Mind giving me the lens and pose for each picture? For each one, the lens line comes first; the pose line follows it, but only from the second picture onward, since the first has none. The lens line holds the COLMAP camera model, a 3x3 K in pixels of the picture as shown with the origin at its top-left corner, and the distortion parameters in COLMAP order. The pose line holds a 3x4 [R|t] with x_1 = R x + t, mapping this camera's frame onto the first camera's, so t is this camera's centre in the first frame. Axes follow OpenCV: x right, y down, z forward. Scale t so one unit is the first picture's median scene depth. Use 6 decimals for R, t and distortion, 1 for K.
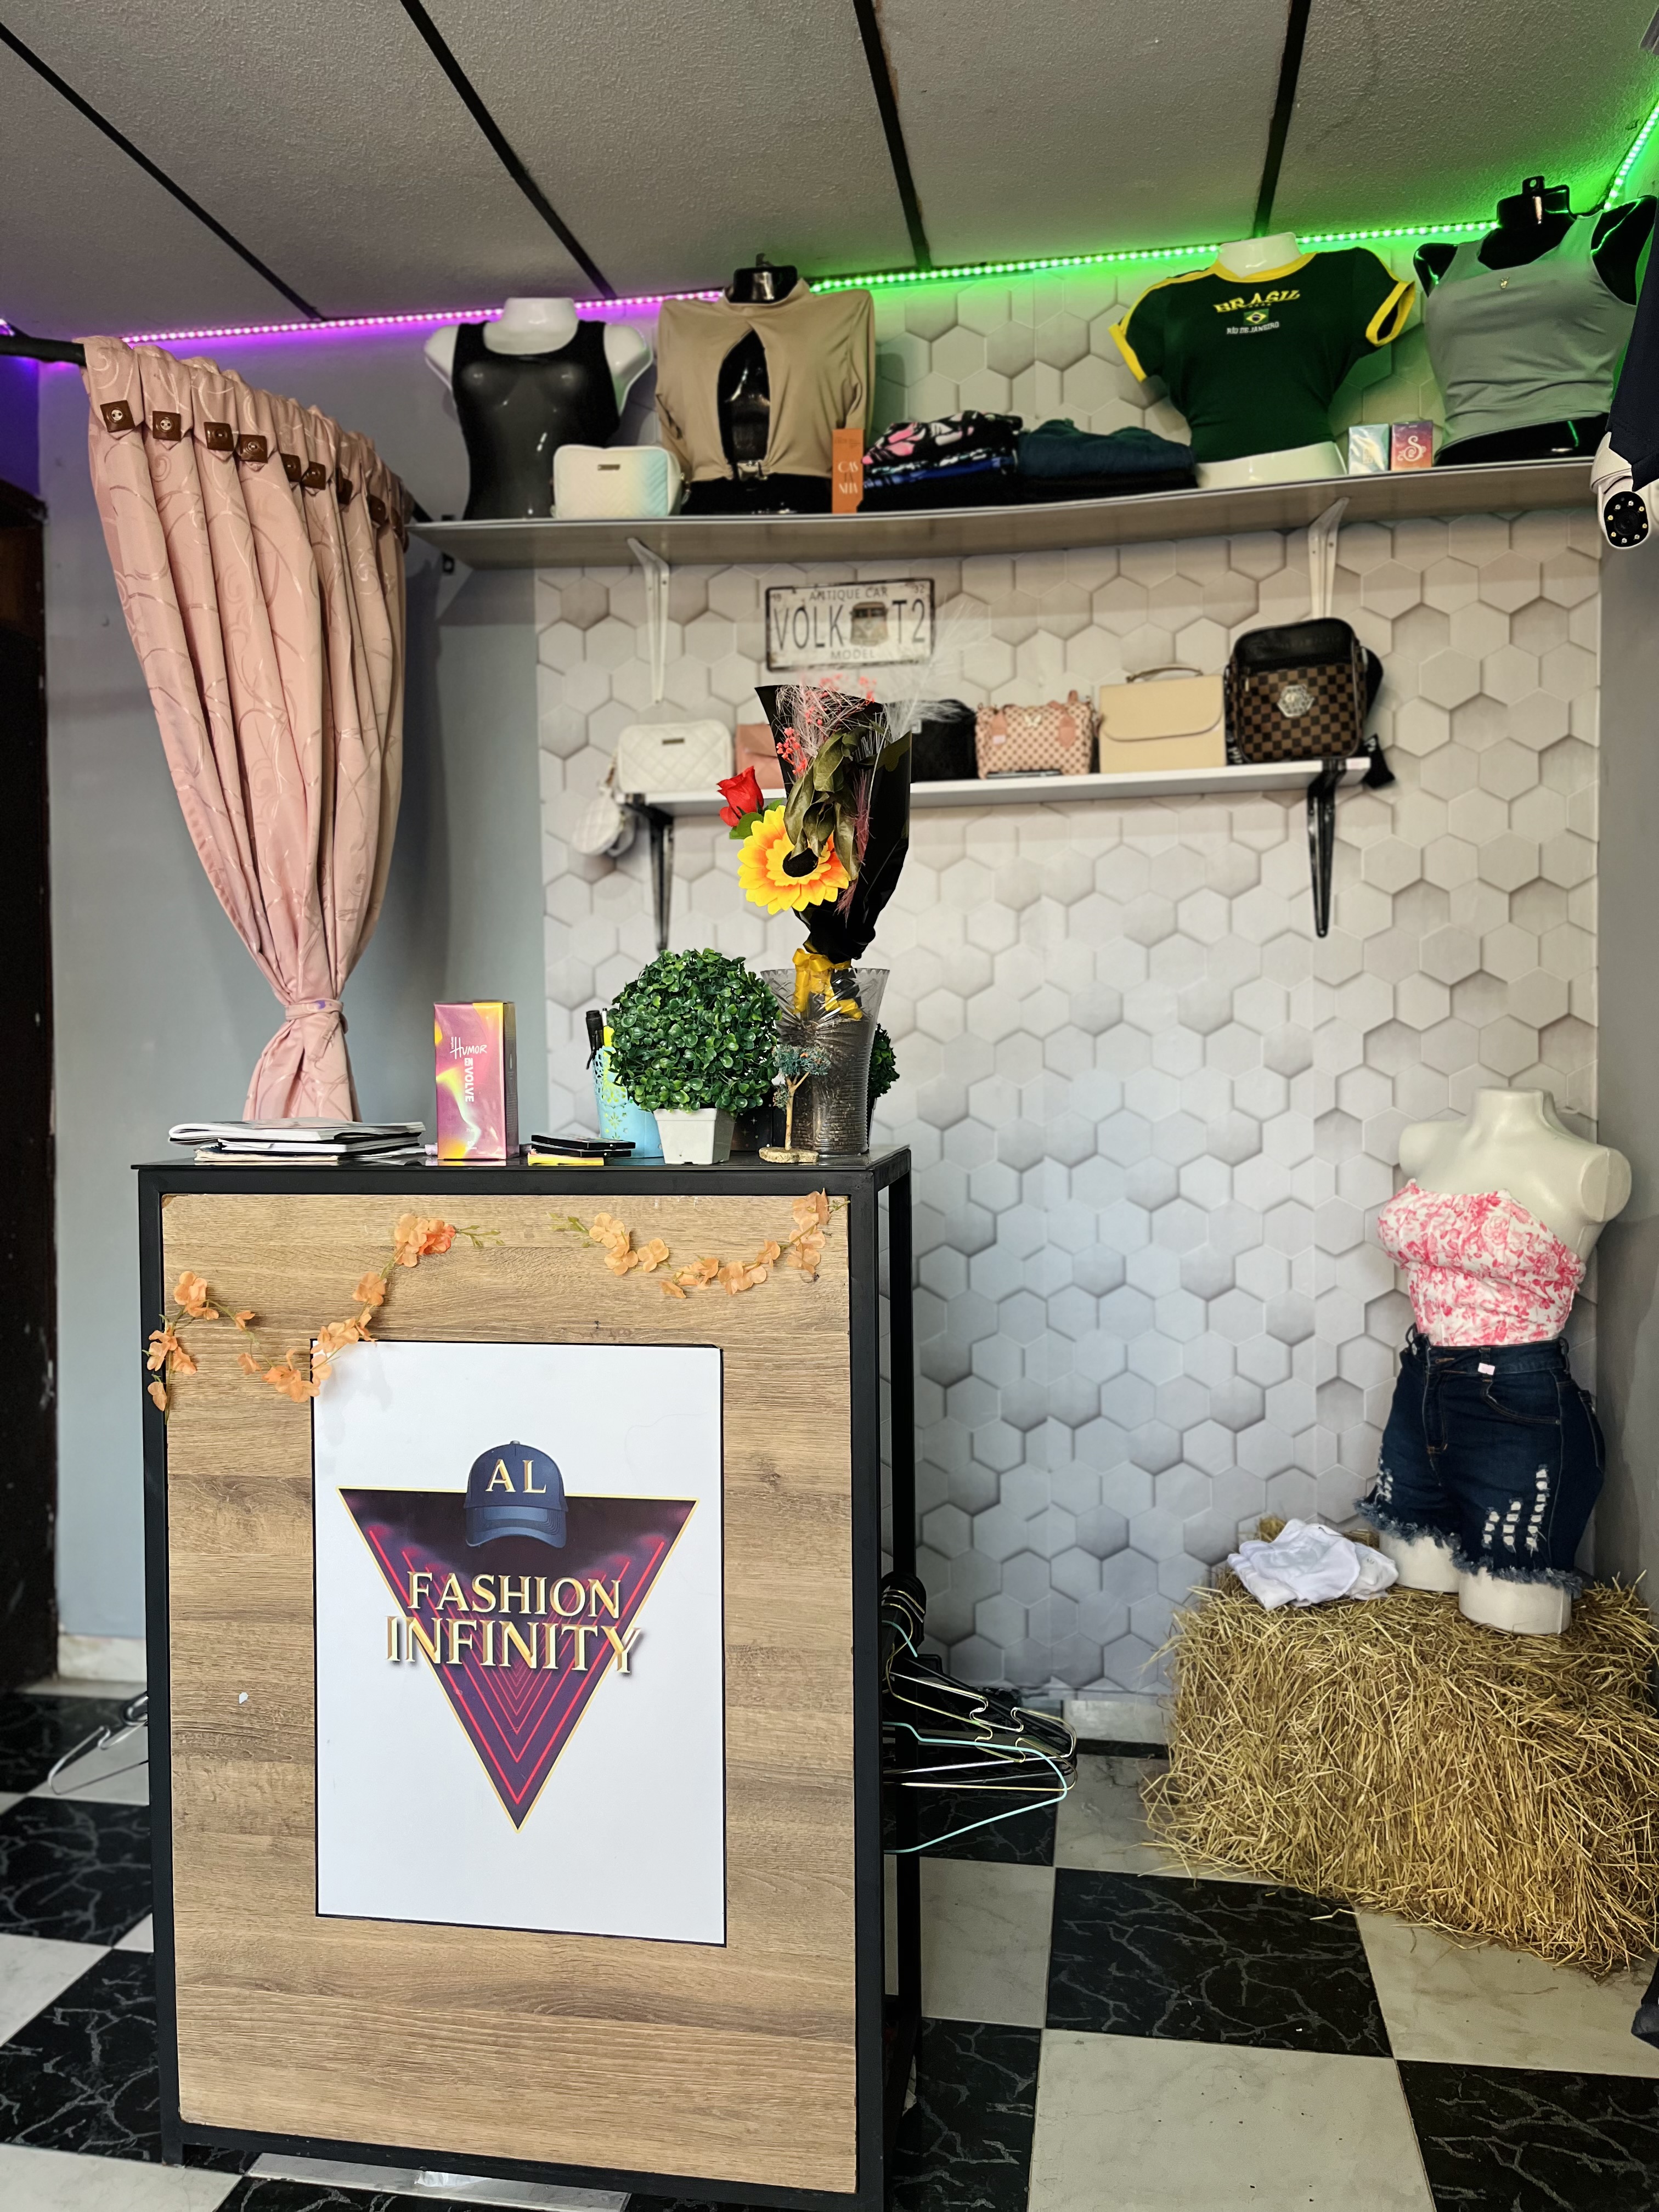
lens RADIAL K [[1686.4, 0, 821.4], [0, 1686.4, 1110.8], [0, 0, 1]] dist [0.033118, -0.009030]
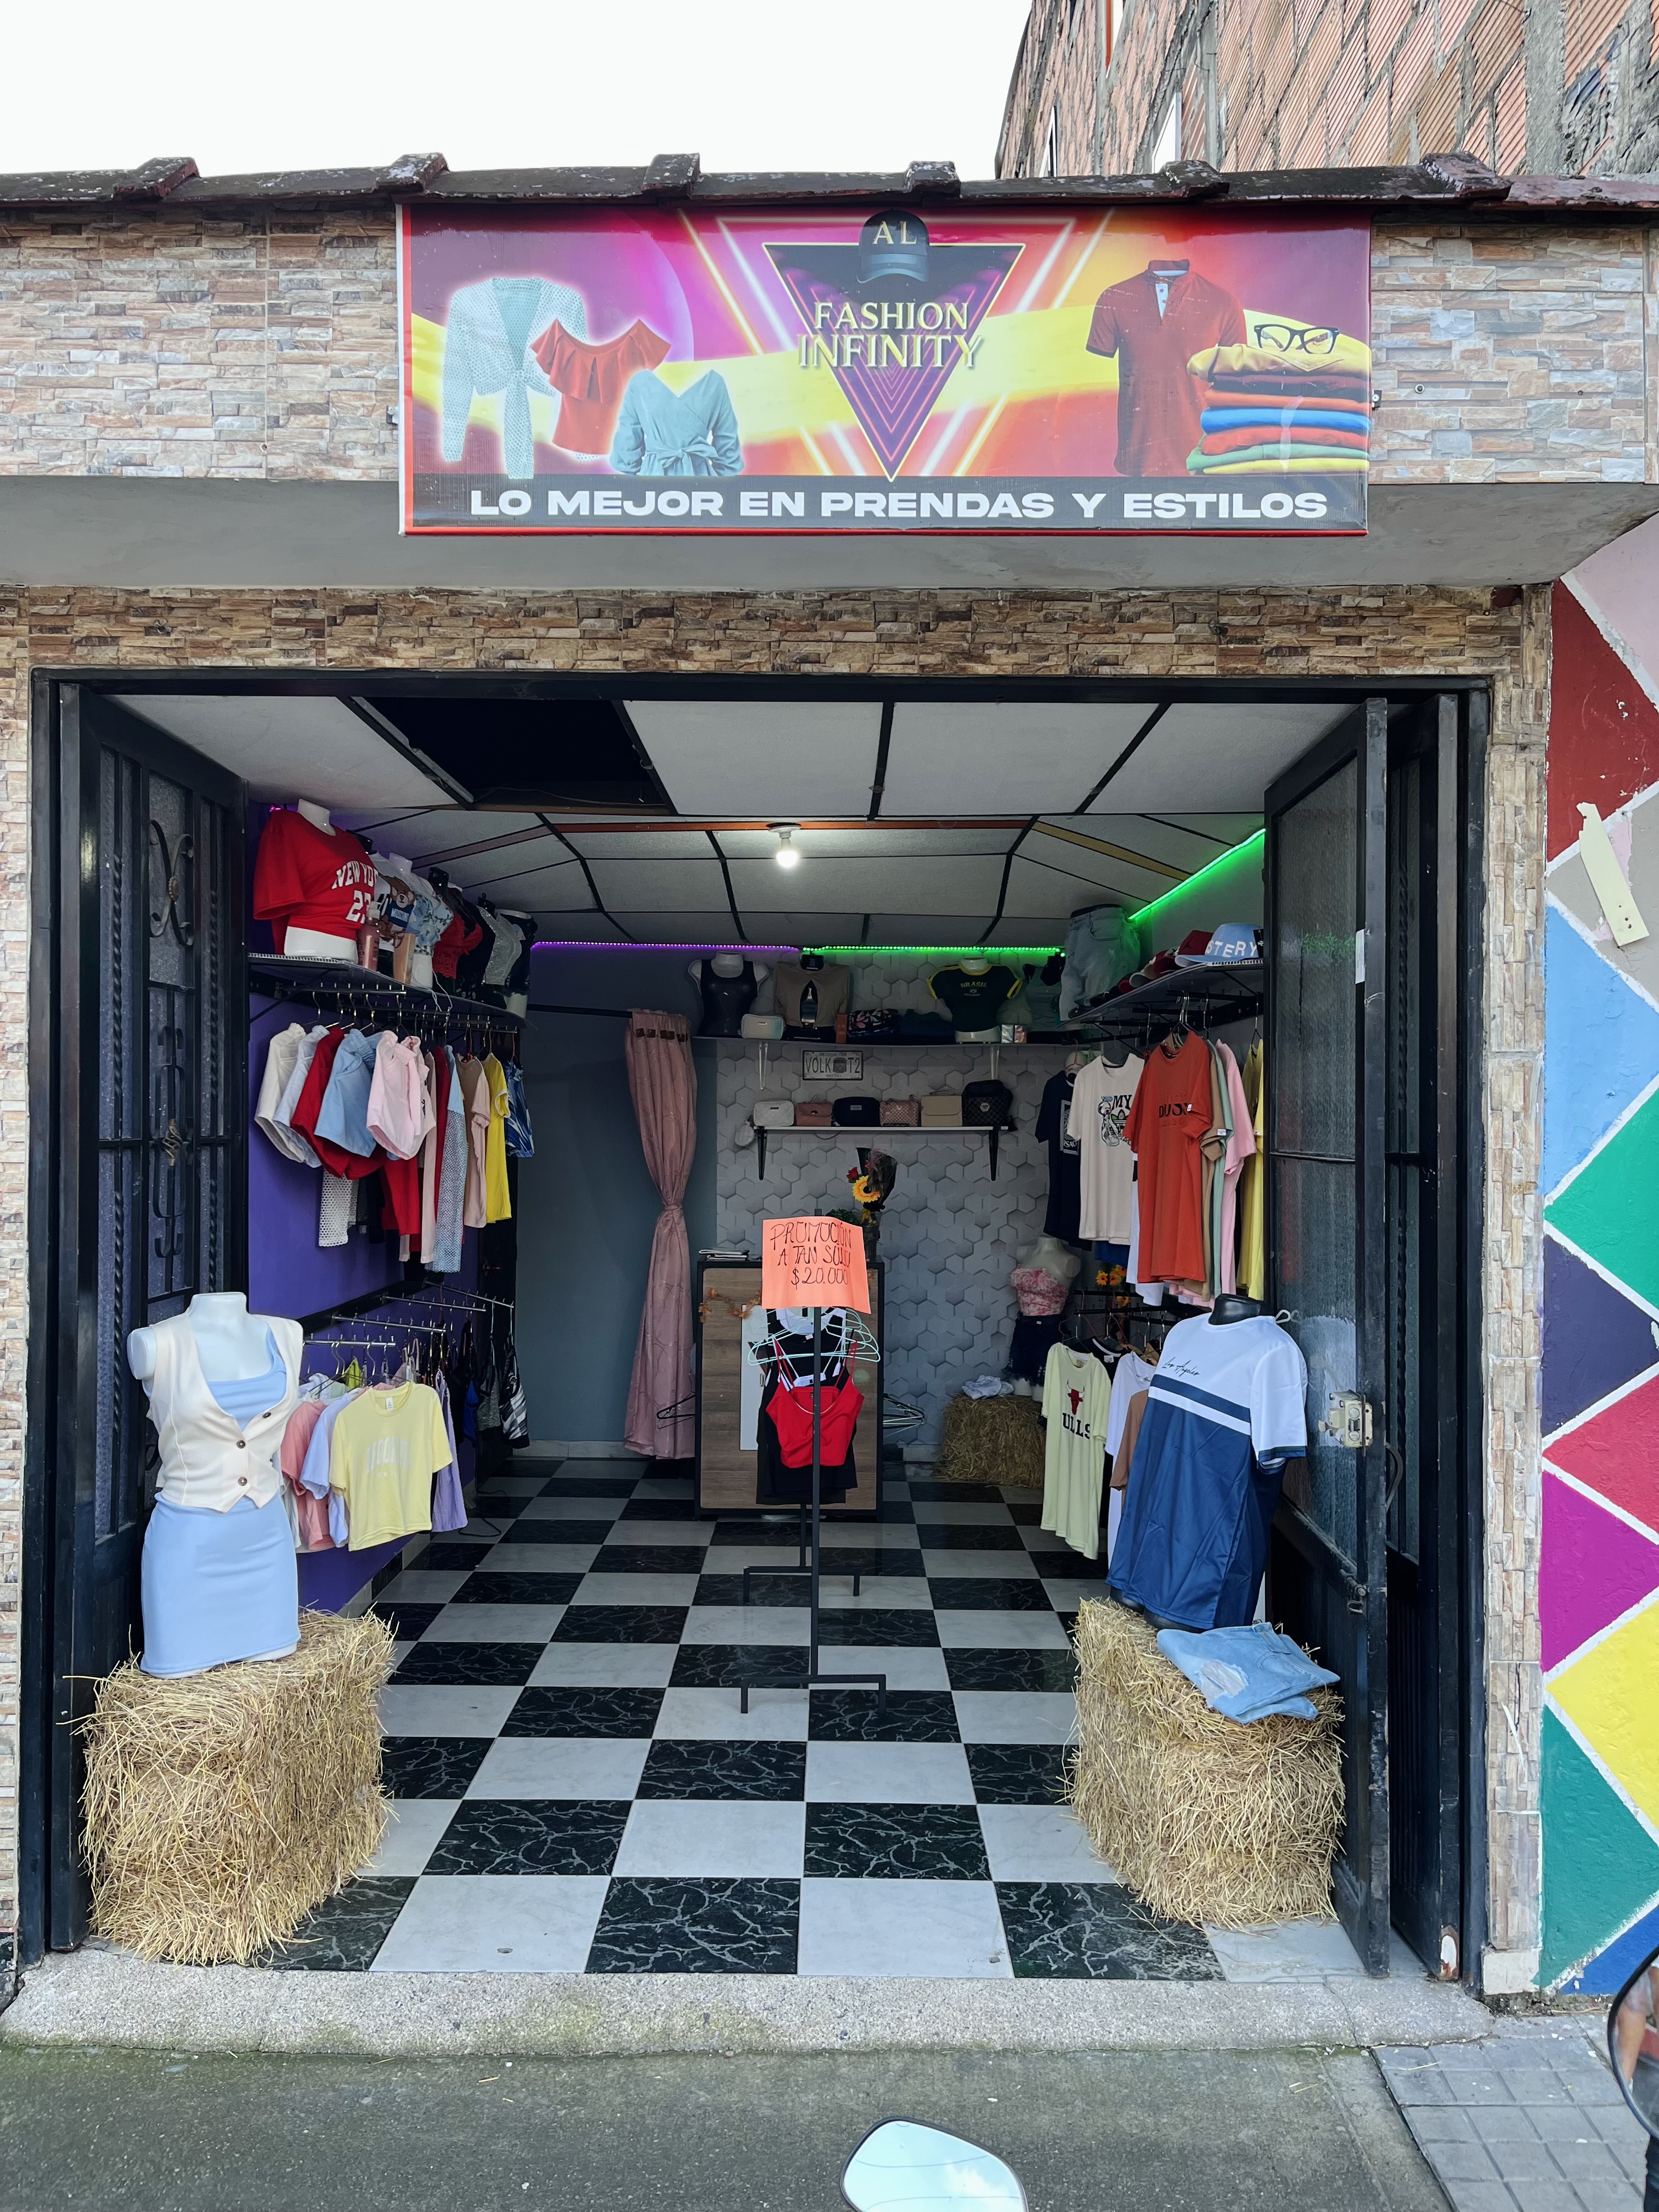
lens RADIAL K [[1686.4, 0, 823.2], [0, 1686.4, 1120.0], [0, 0, 1]] dist [0.033118, -0.009030]
pose [[0.985968, 0.018478, 0.165911, -0.506243], [-0.012739, 0.999285, -0.035592, -0.104721], [-0.166450, 0.032979, 0.985498, -1.925378]]
